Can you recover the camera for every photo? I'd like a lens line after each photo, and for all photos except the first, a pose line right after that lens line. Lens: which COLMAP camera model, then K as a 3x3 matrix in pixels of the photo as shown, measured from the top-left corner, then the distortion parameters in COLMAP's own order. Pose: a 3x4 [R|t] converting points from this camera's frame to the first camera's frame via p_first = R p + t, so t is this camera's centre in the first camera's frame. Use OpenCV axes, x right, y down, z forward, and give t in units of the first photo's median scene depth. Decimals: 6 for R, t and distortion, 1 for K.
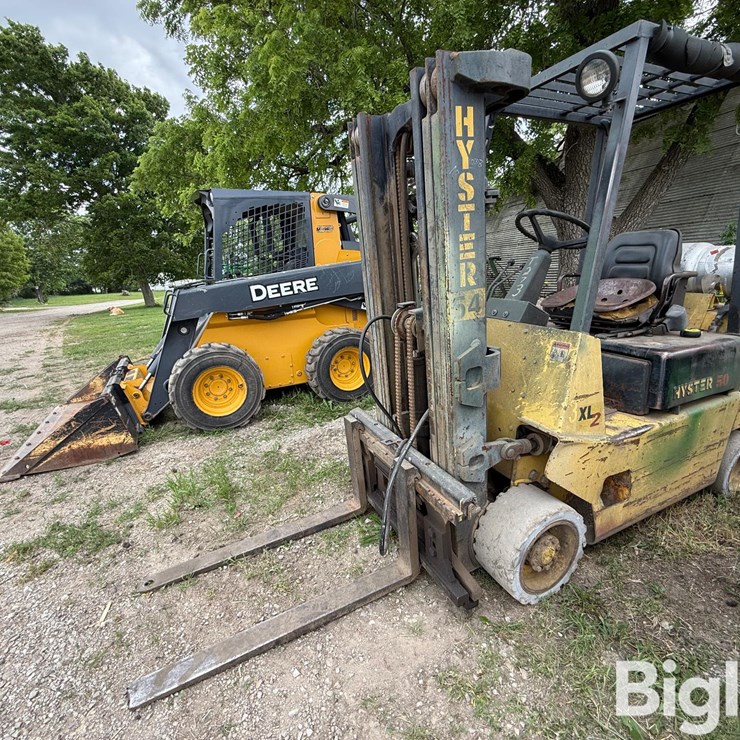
lens RADIAL K [[388.4, 0, 370.0], [0, 388.4, 370.0], [0, 0, 1]] dist [0.001726, 0.000586]
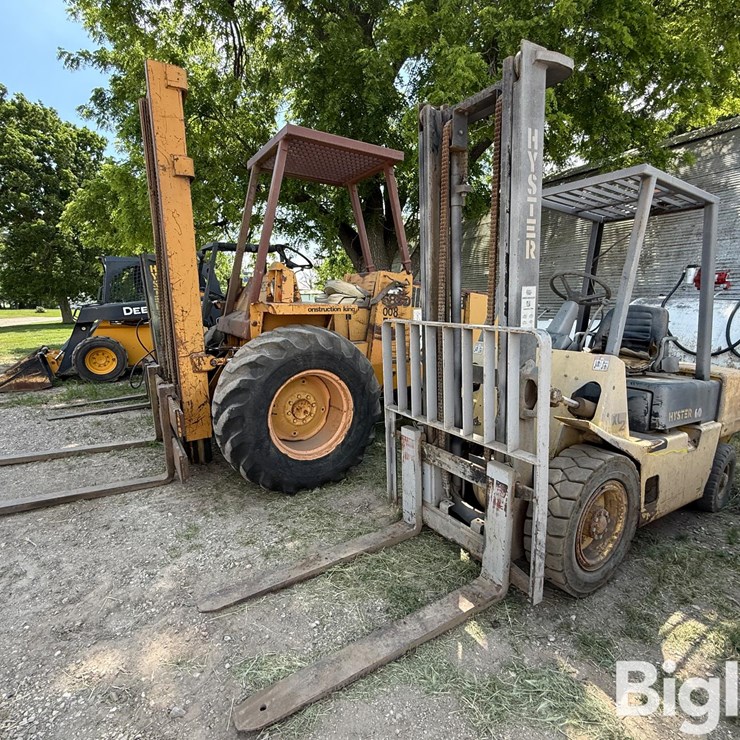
lens RADIAL K [[405.2, 0, 370.0], [0, 405.2, 370.0], [0, 0, 1]] dist [-0.003016, -0.000213]
pose [[0.990699, 0.034261, 0.131684, 0.620558], [-0.023077, 0.996068, -0.085534, 0.224697], [-0.134097, 0.081699, 0.987595, -1.063802]]
